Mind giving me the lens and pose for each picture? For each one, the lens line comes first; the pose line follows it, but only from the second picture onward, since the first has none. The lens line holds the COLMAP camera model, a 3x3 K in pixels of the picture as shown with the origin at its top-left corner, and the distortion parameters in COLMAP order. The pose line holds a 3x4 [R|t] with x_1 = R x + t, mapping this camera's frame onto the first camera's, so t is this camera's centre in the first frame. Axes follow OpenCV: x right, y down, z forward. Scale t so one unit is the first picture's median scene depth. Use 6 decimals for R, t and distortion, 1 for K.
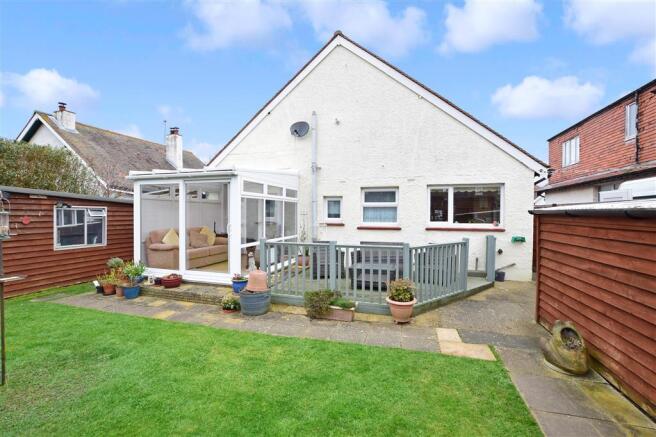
lens RADIAL K [[294.4, 0, 325.3], [0, 294.4, 217.1], [0, 0, 1]] dist [-0.018052, -0.000177]
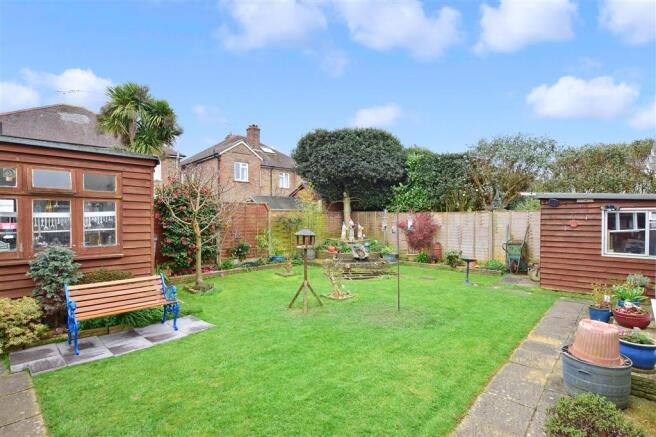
lens RADIAL K [[328.4, 0, 327.5], [0, 328.4, 220.1], [0, 0, 1]] dist [-0.004203, -0.001247]
pose [[-0.448790, 0.005002, -0.893623, 0.440802], [-0.004930, 0.999955, 0.008073, -0.006702], [0.893624, 0.008028, -0.448745, 0.698492]]
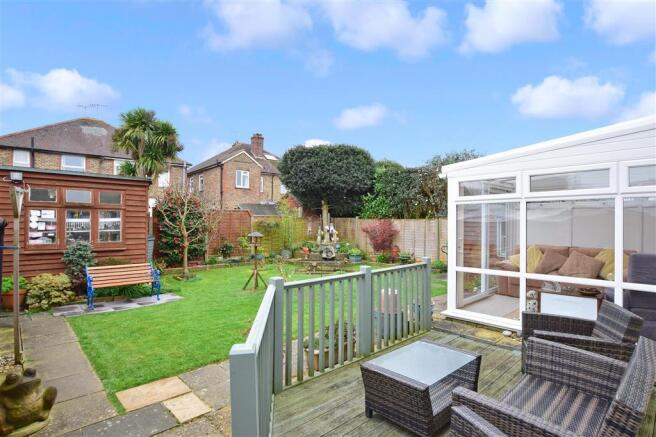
lens RADIAL K [[343.4, 0, 326.4], [0, 343.4, 219.9], [0, 0, 1]] dist [0.002145, 0.000648]
pose [[-0.502428, -0.010295, -0.864558, 0.691260], [-0.013943, 0.999896, -0.003804, -0.020984], [0.864507, 0.010143, -0.502519, 1.219683]]
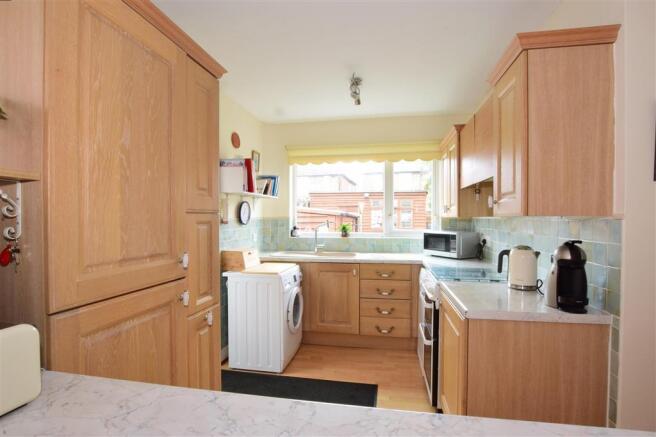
lens RADIAL K [[328.4, 0, 327.6], [0, 328.4, 218.7], [0, 0, 1]] dist [-0.004203, -0.001247]
pose [[-0.992935, -0.001341, -0.118654, 0.785878], [-0.003687, 0.999802, 0.019560, -0.033471], [0.118604, 0.019860, -0.992743, 2.157629]]
